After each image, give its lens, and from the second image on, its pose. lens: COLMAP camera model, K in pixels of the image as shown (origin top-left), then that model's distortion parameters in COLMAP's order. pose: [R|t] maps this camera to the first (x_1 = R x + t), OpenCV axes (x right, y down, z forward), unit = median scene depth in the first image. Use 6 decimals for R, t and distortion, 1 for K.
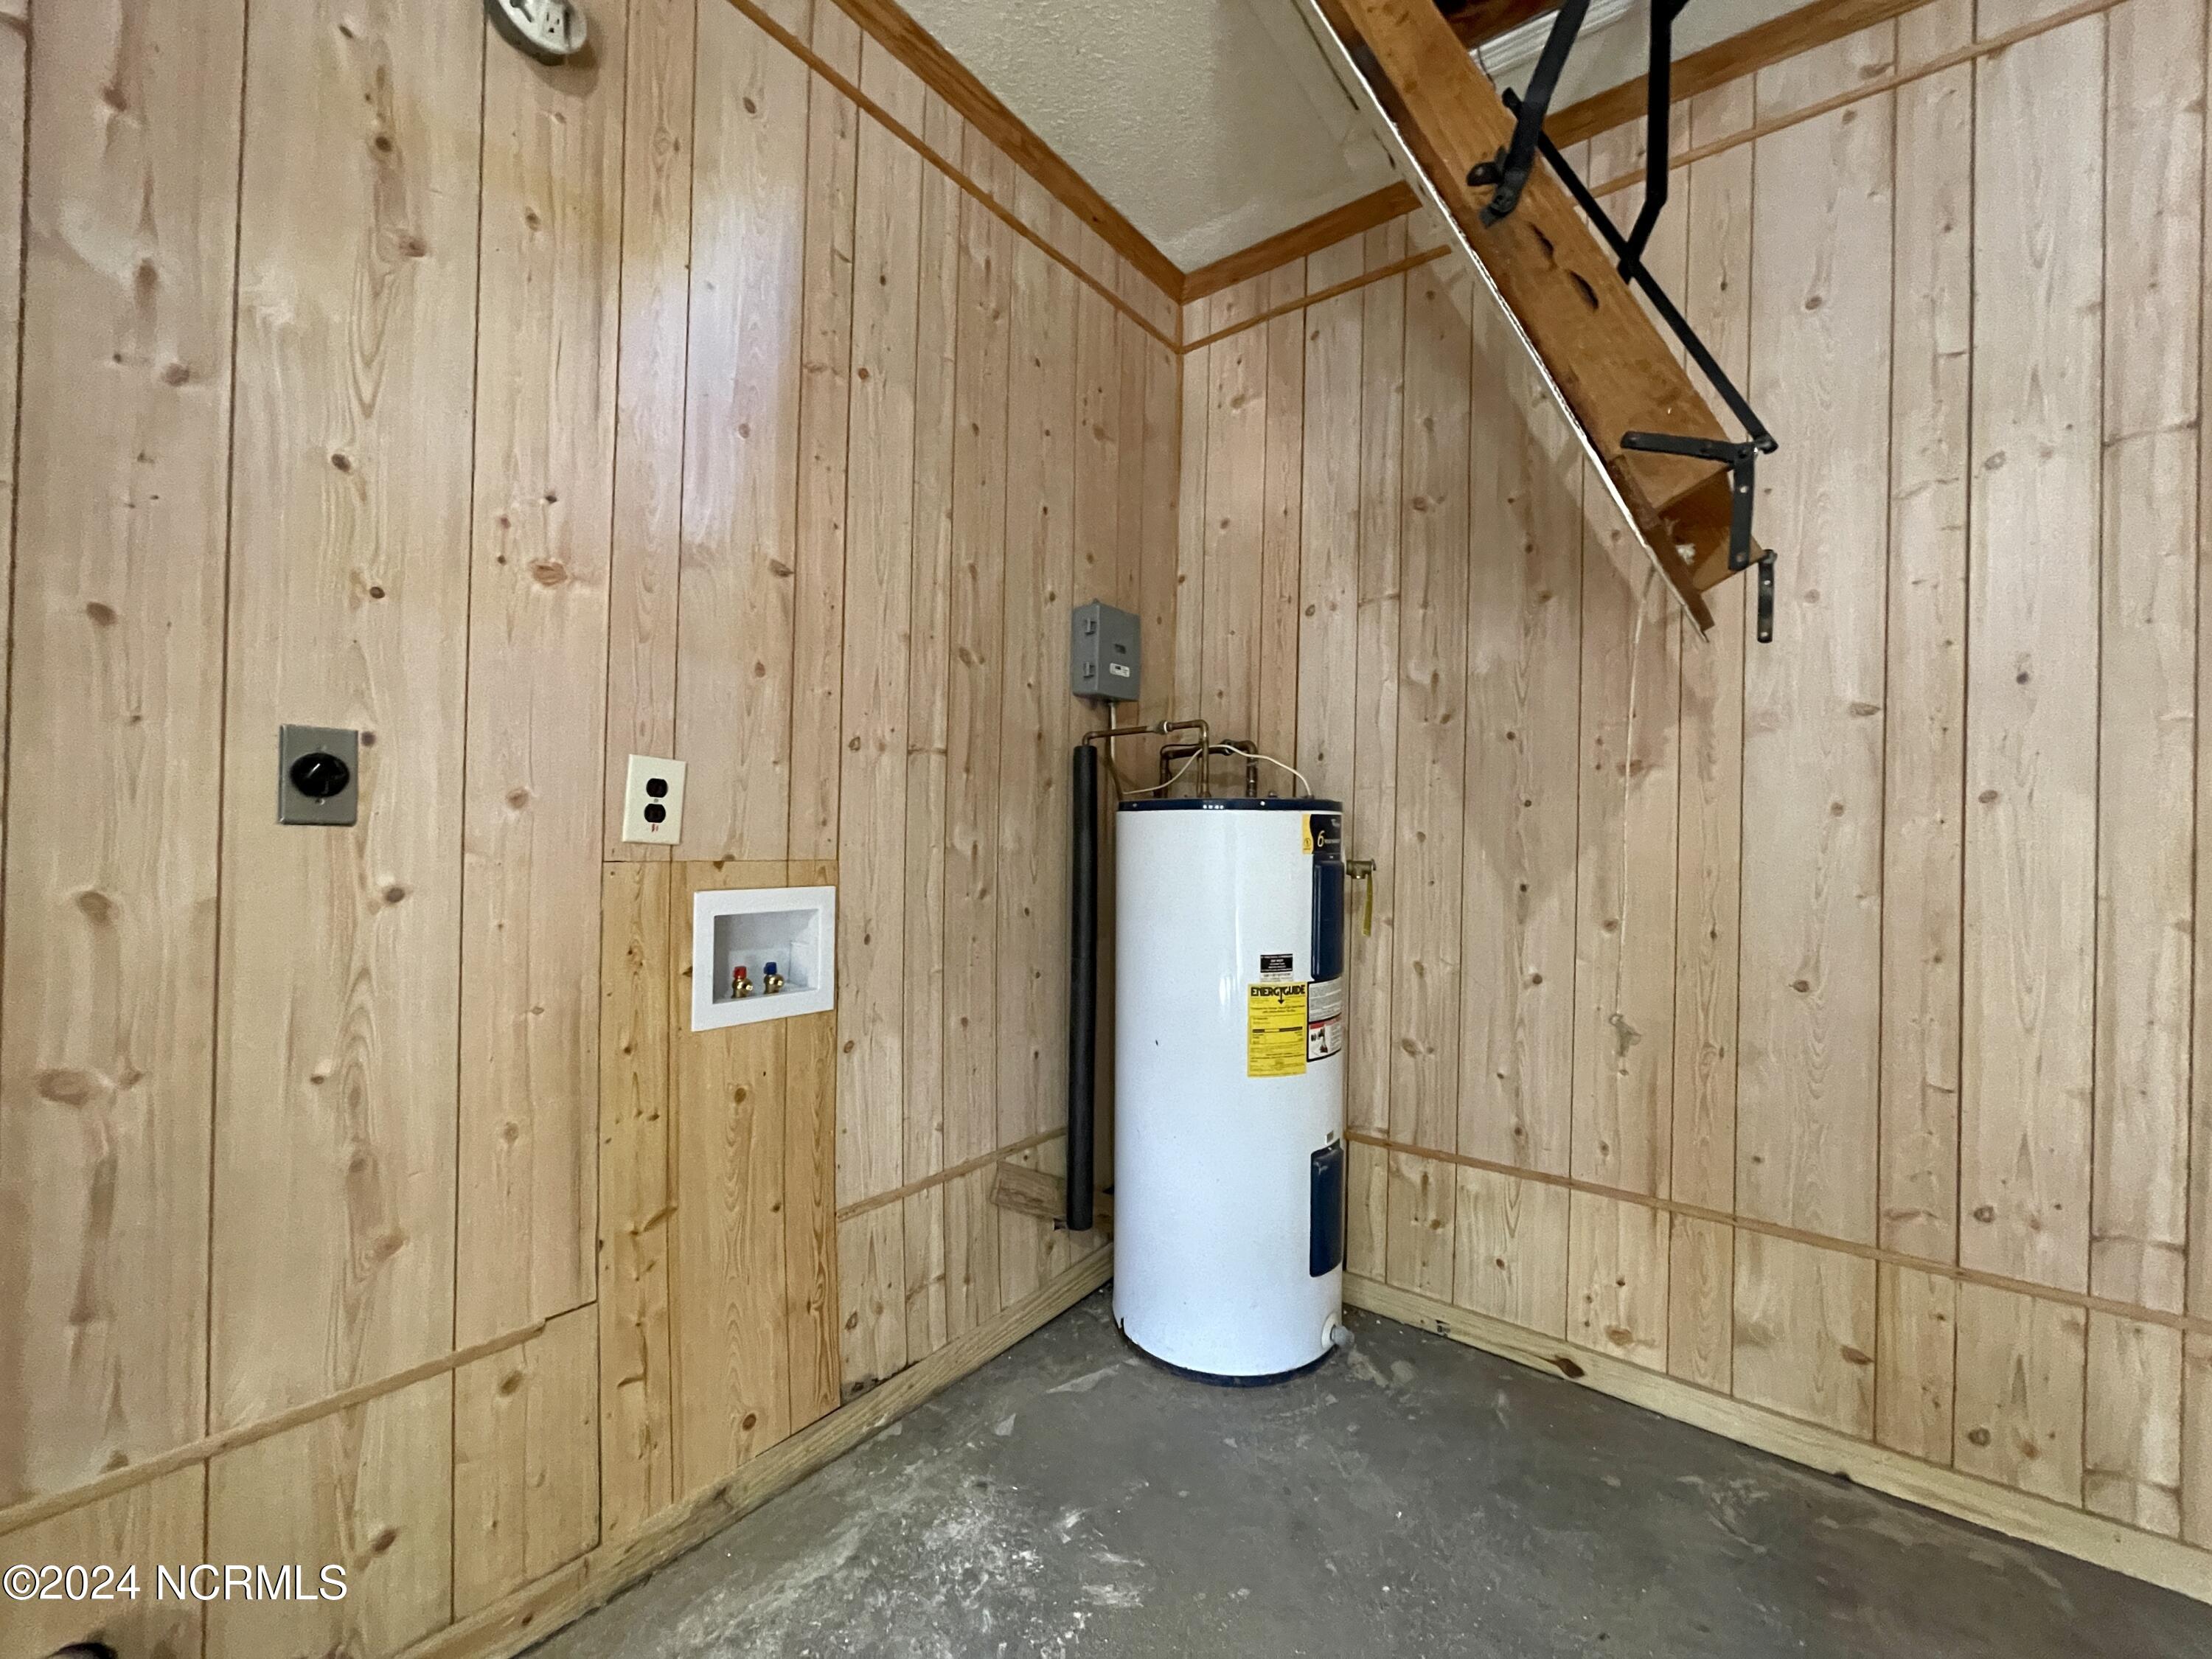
lens RADIAL K [[890.7, 0, 1108.9], [0, 890.7, 829.5], [0, 0, 1]] dist [-0.007202, -0.000245]
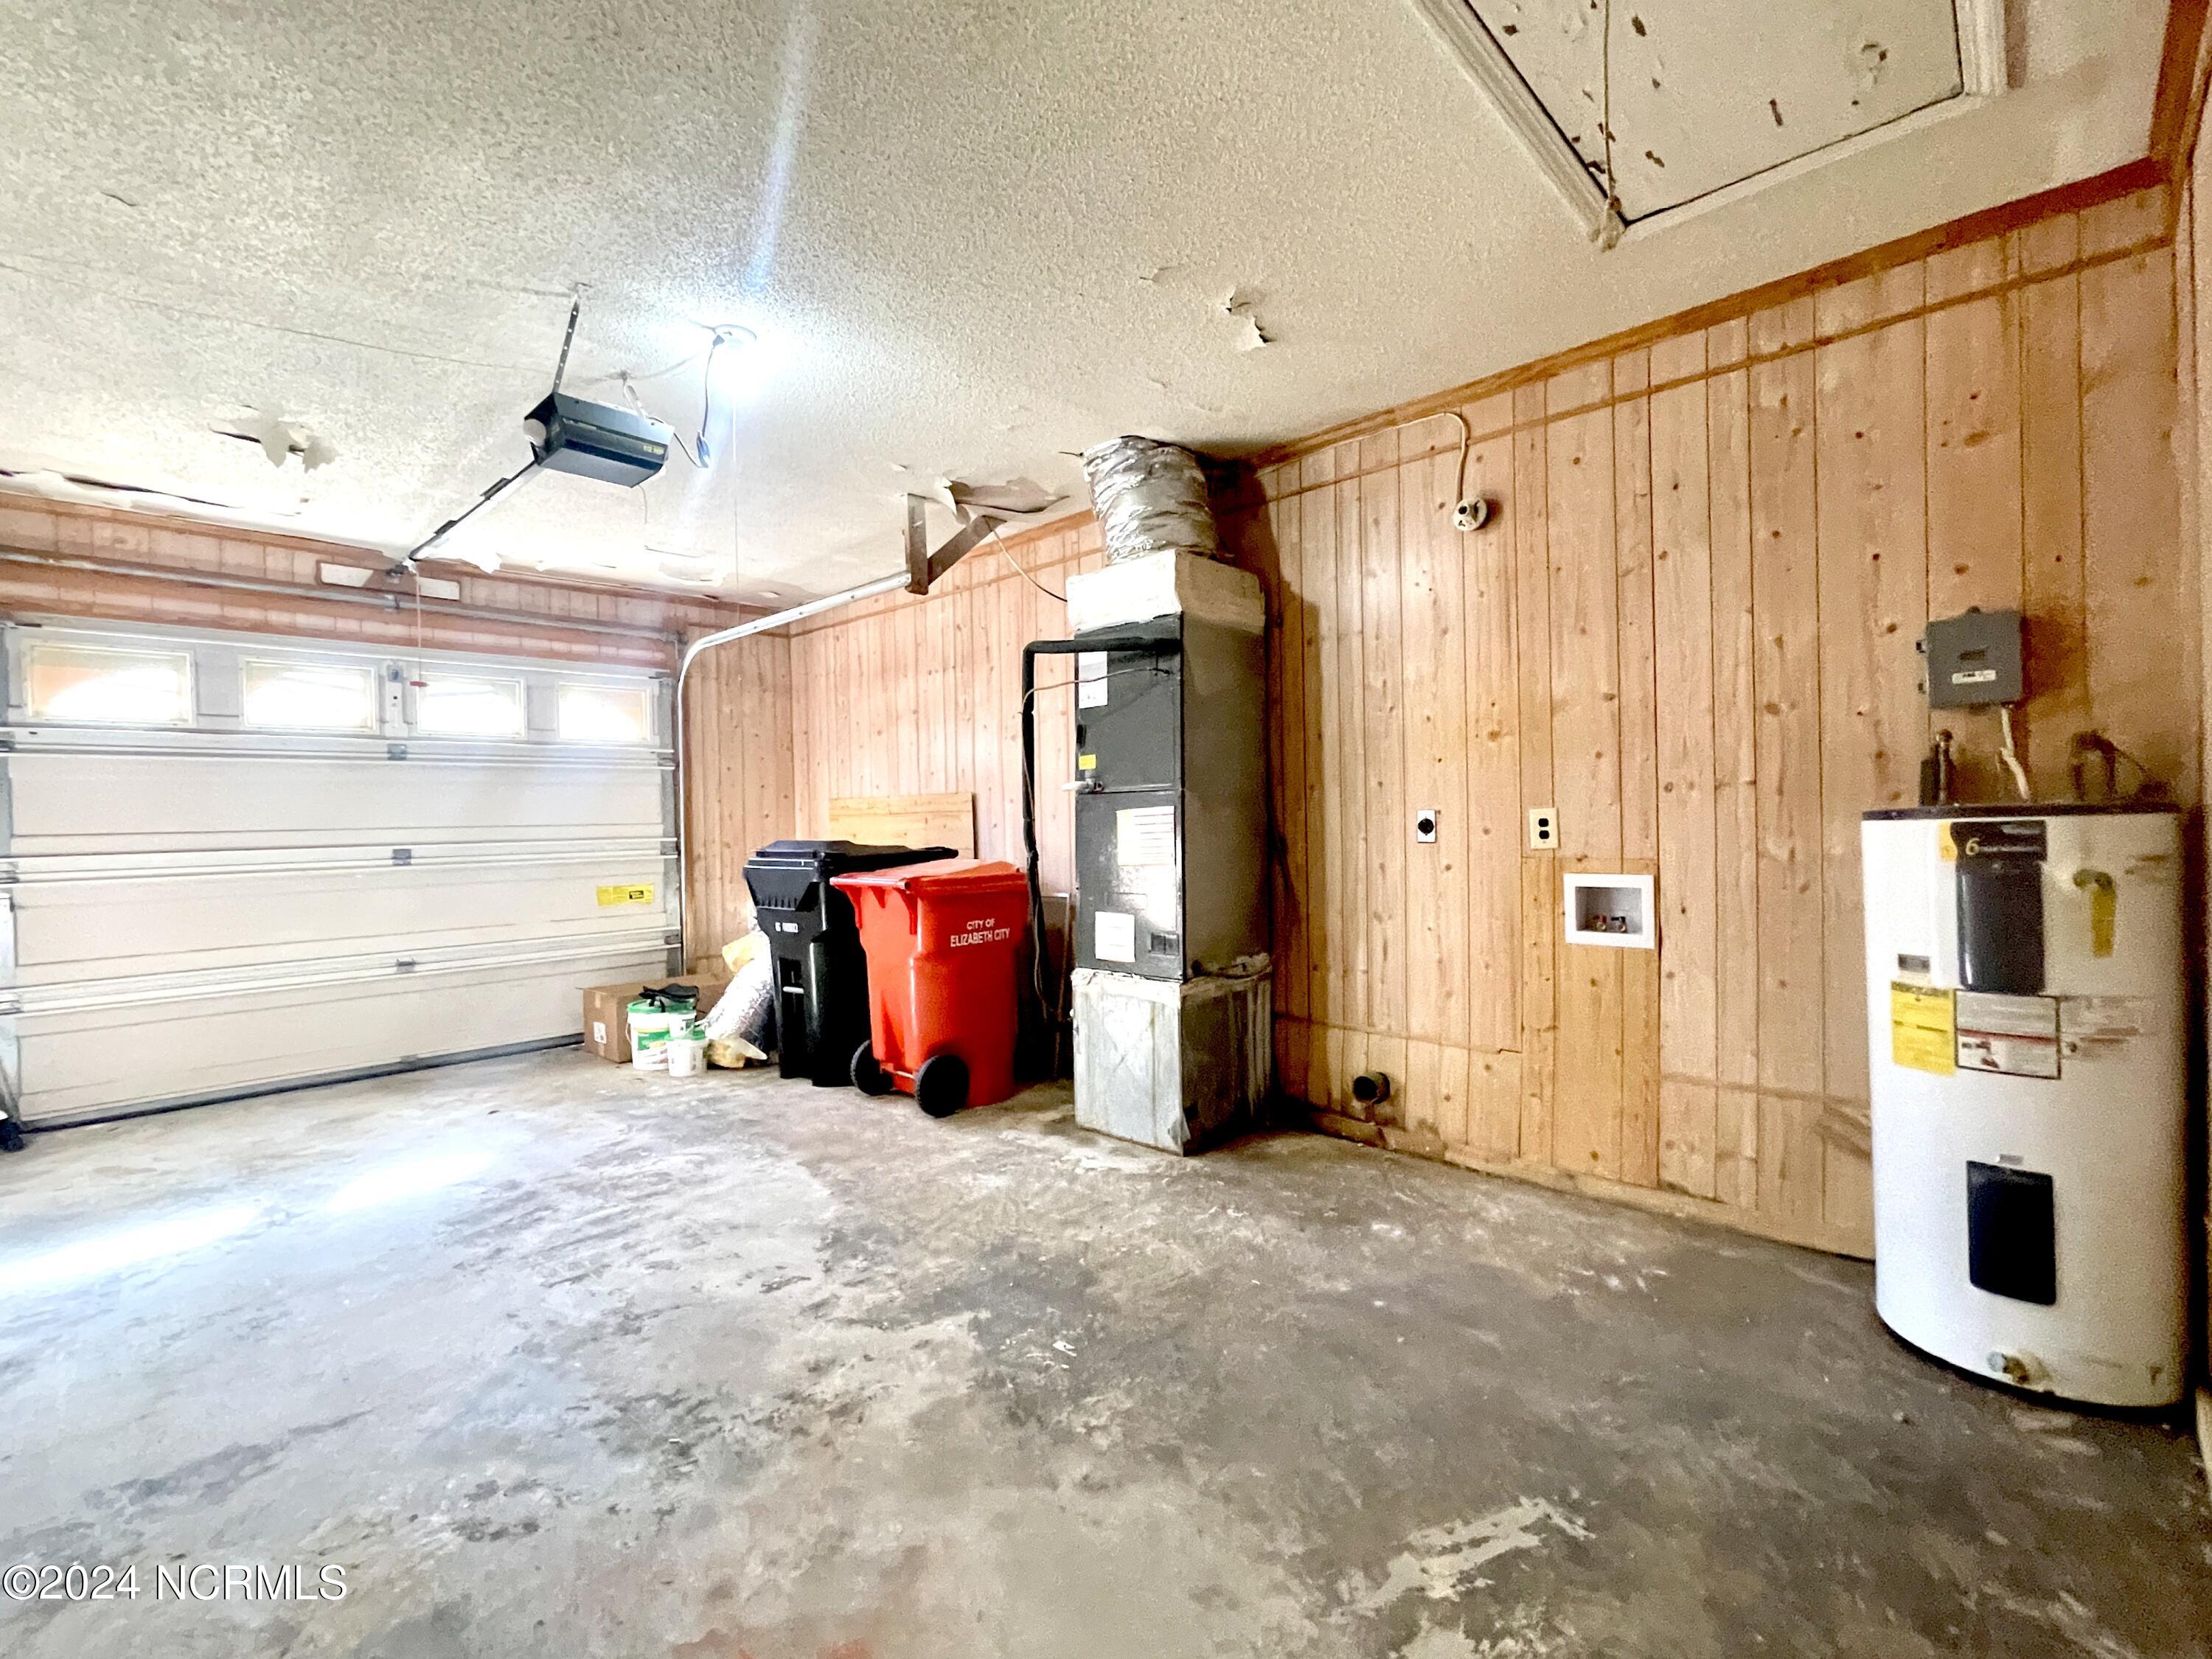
lens RADIAL K [[980.0, 0, 1110.3], [0, 980.0, 832.1], [0, 0, 1]] dist [-0.001491, -0.000171]
pose [[-0.103102, -0.010926, -0.994611, 1.571984], [0.021796, 0.999675, -0.013241, -0.013426], [0.994432, -0.023044, -0.102830, 0.180098]]
